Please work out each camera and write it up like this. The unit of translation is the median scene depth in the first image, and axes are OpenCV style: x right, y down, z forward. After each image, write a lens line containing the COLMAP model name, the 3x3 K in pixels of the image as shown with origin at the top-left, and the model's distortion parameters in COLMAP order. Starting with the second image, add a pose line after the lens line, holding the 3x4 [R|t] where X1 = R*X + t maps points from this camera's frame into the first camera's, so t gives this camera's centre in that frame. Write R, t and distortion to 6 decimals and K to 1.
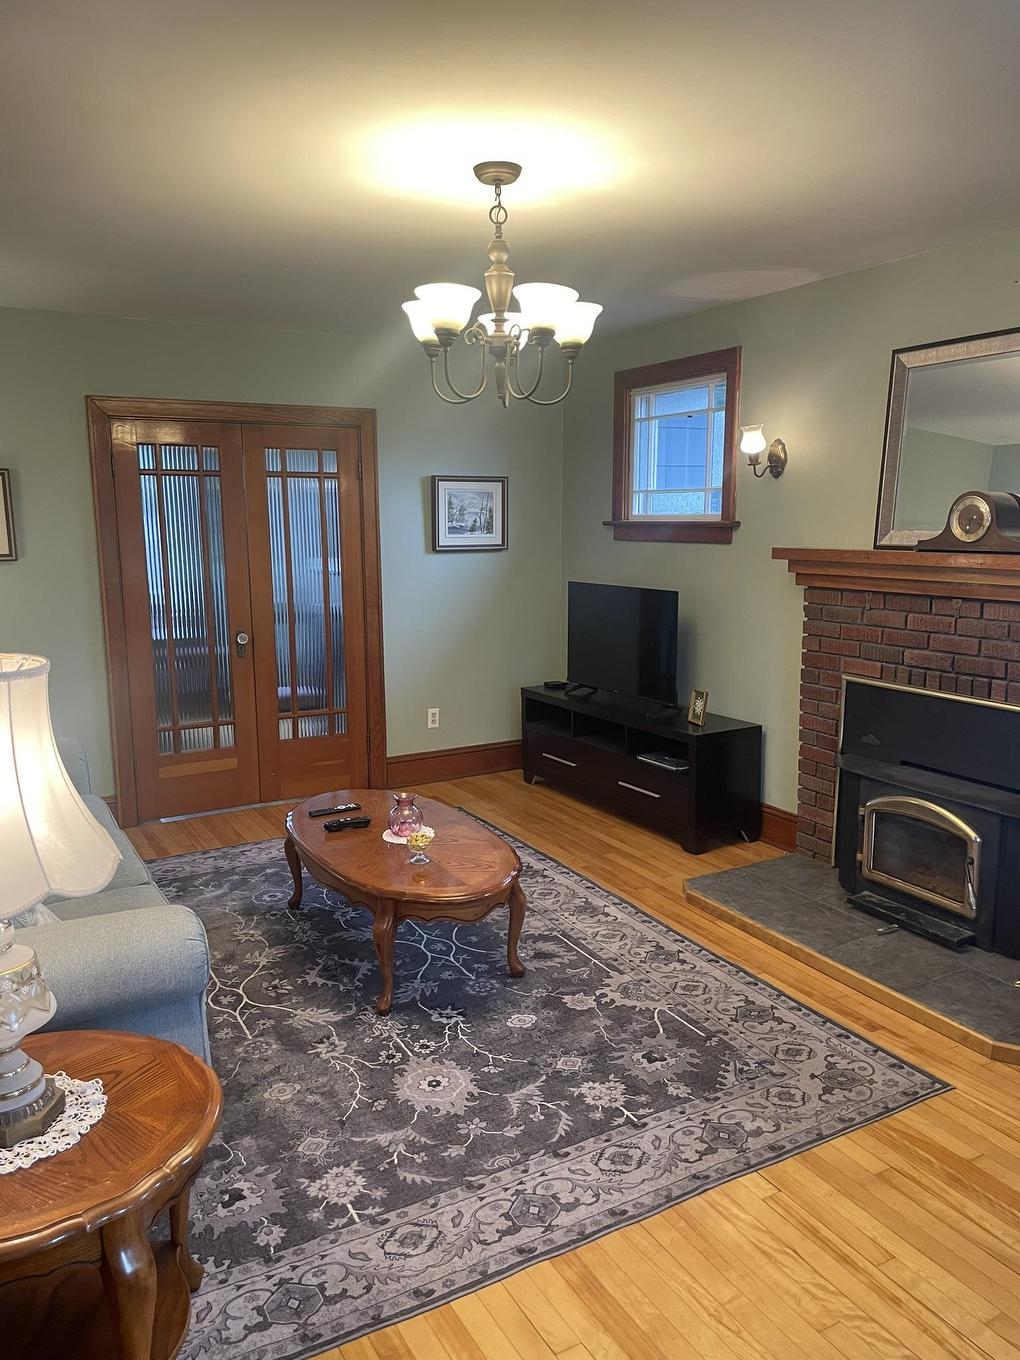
lens RADIAL K [[1026.9, 0, 518.3], [0, 1026.9, 695.5], [0, 0, 1]] dist [0.085734, -0.132624]
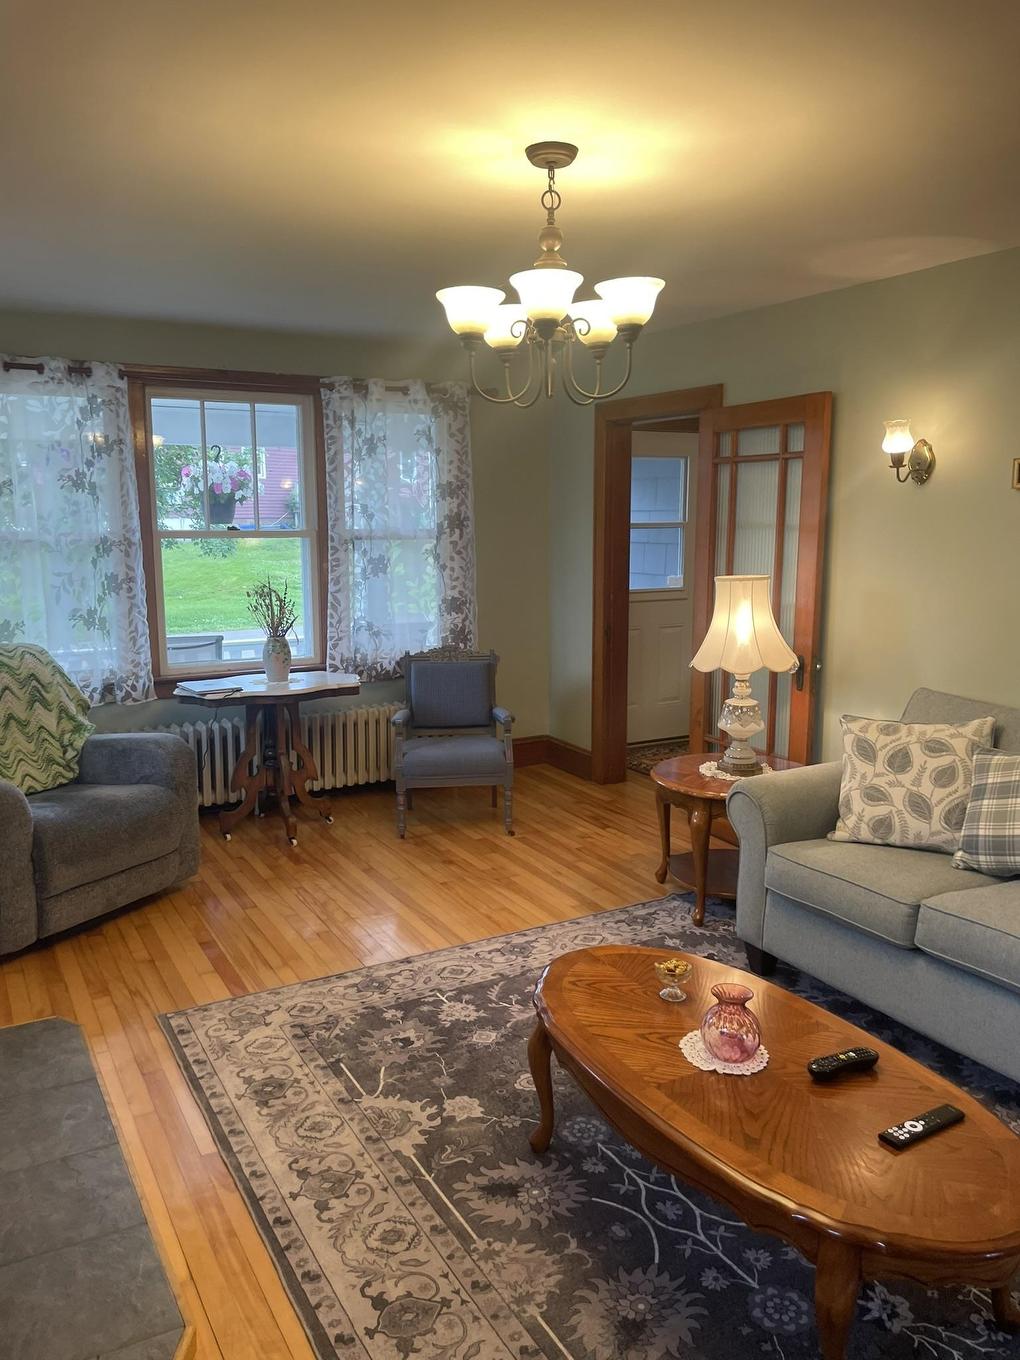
lens RADIAL K [[1010.2, 0, 504.0], [0, 1010.2, 672.7], [0, 0, 1]] dist [0.064513, -0.126213]
pose [[-0.999927, 0.011695, -0.003163, 0.024291], [0.009996, 0.943911, 0.330050, -0.297088], [0.006845, 0.329994, -0.943958, 1.620872]]
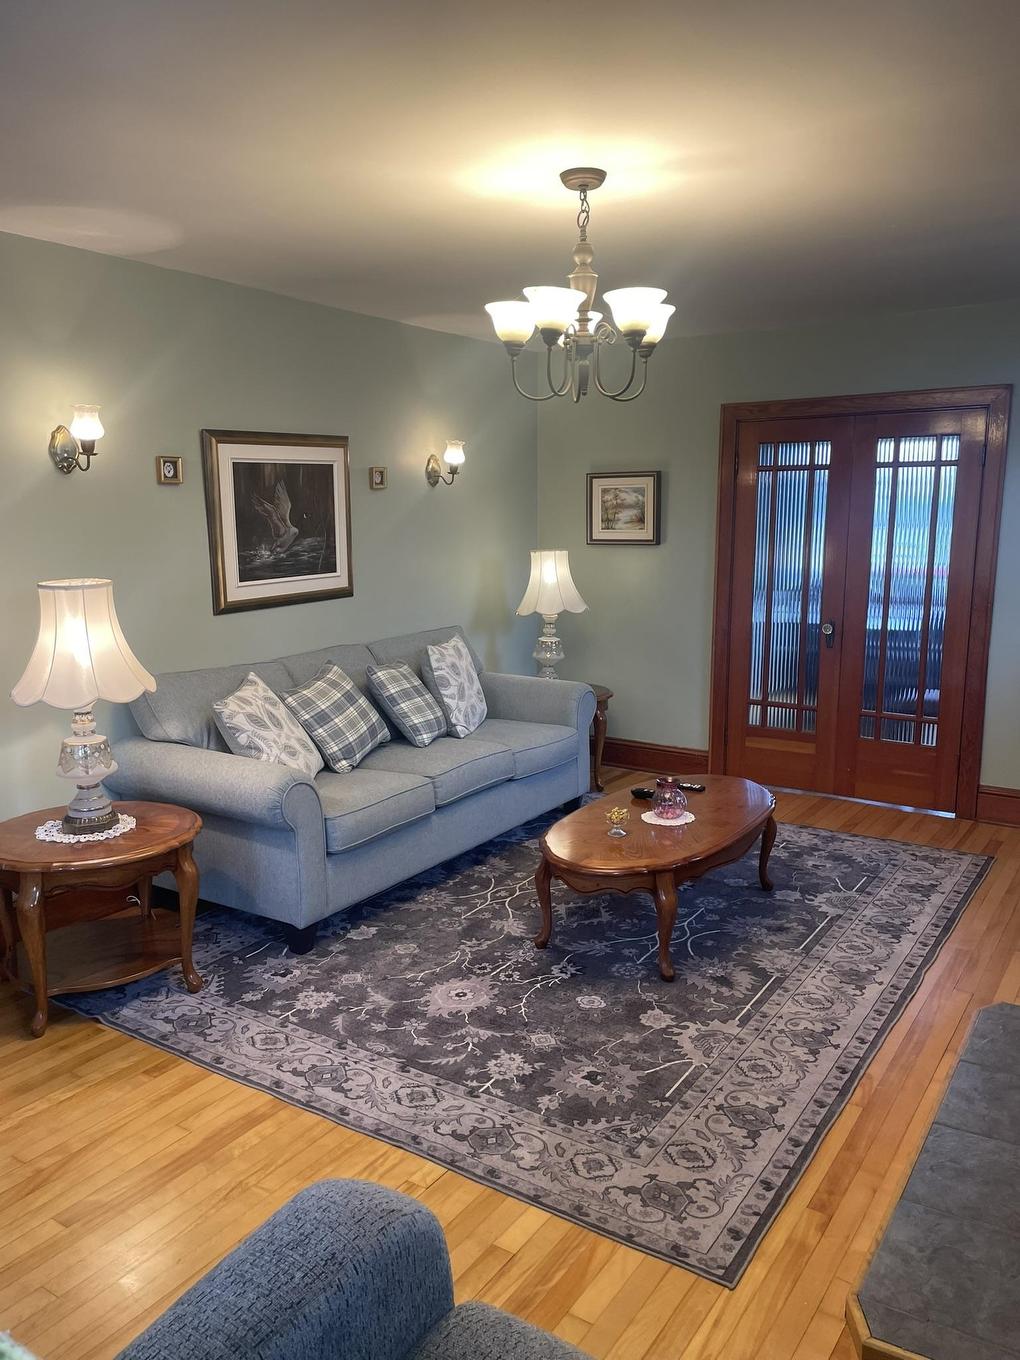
lens RADIAL K [[1026.9, 0, 518.3], [0, 1026.9, 695.5], [0, 0, 1]] dist [0.085734, -0.132624]
pose [[0.459328, 0.164377, -0.872925, 0.766806], [-0.158754, 0.982097, 0.101400, -0.071064], [0.873965, 0.092004, 0.477200, 0.397600]]
